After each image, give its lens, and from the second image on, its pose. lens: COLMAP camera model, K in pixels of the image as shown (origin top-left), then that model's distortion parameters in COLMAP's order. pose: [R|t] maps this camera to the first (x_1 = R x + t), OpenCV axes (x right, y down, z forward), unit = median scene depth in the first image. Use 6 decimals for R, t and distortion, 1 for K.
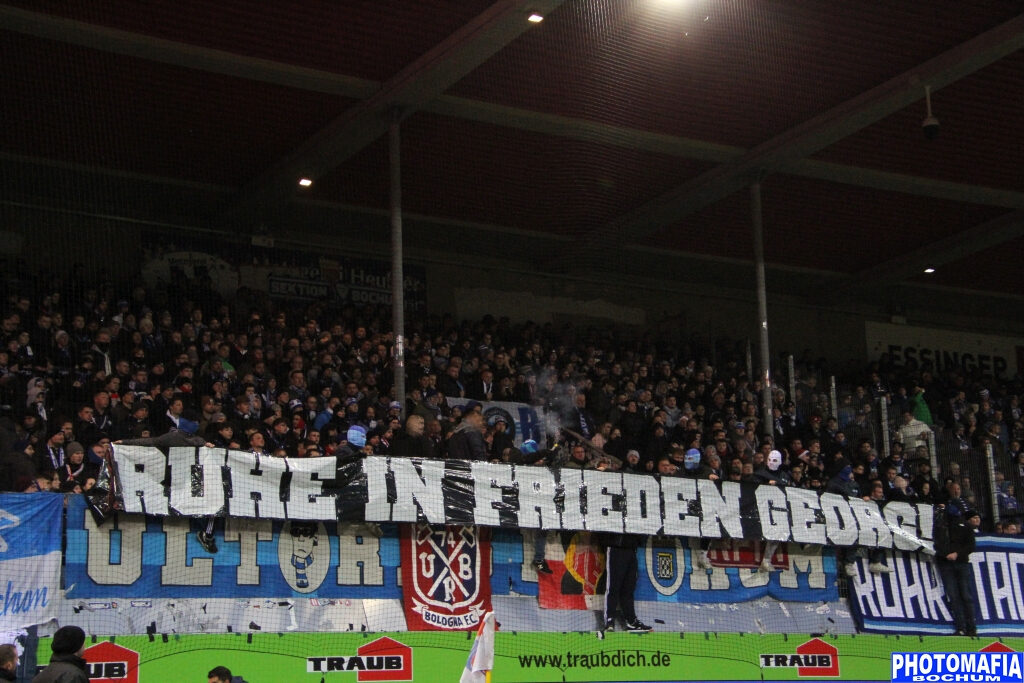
lens RADIAL K [[1736.5, 0, 511.5], [0, 1736.5, 375.7], [0, 0, 1]] dist [0.292408, 0.982284]
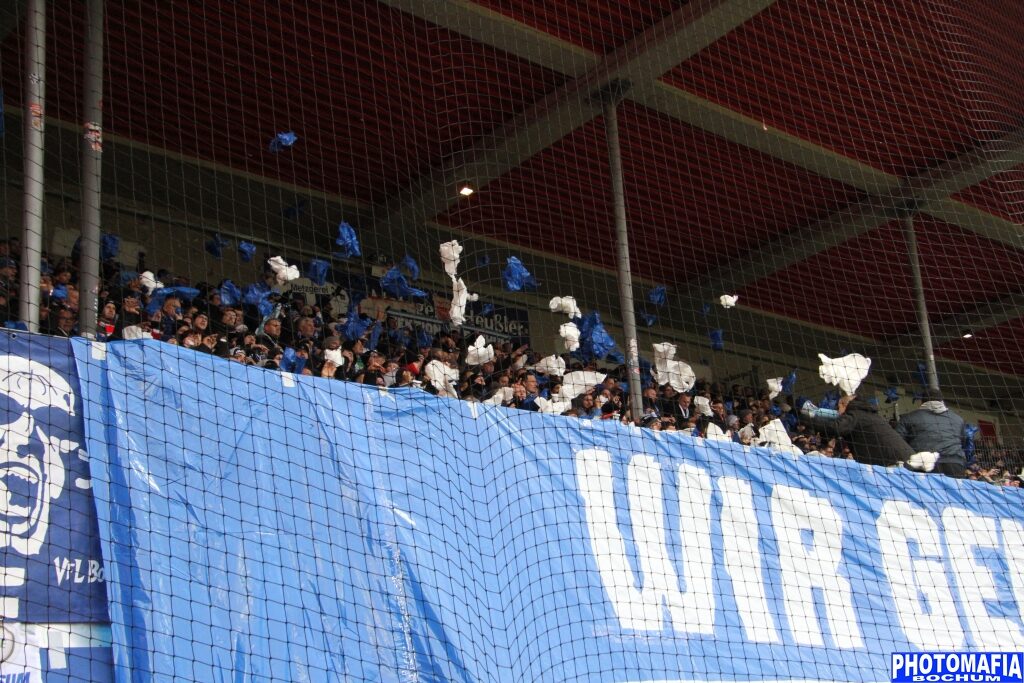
lens RADIAL K [[1279.0, 0, 534.2], [0, 1279.0, 343.6], [0, 0, 1]] dist [0.008985, 0.431646]
pose [[0.986413, 0.014794, 0.163620, -0.303335], [0.005211, 0.992619, -0.121161, 0.077339], [-0.164205, 0.120367, 0.979055, 0.565359]]
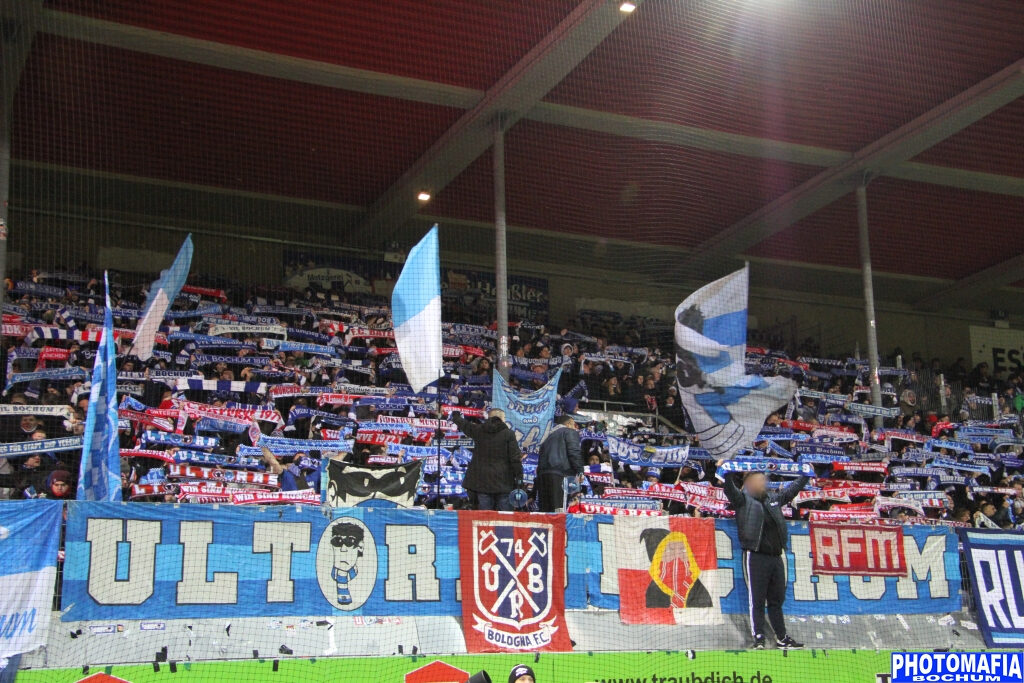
lens RADIAL K [[1359.7, 0, 518.9], [0, 1359.7, 366.9], [0, 0, 1]] dist [0.094626, 0.507982]
pose [[0.994004, -0.016343, -0.108116, 0.042599], [0.014303, 0.999705, -0.019621, 0.014796], [0.108405, 0.017957, 0.993945, 0.302234]]
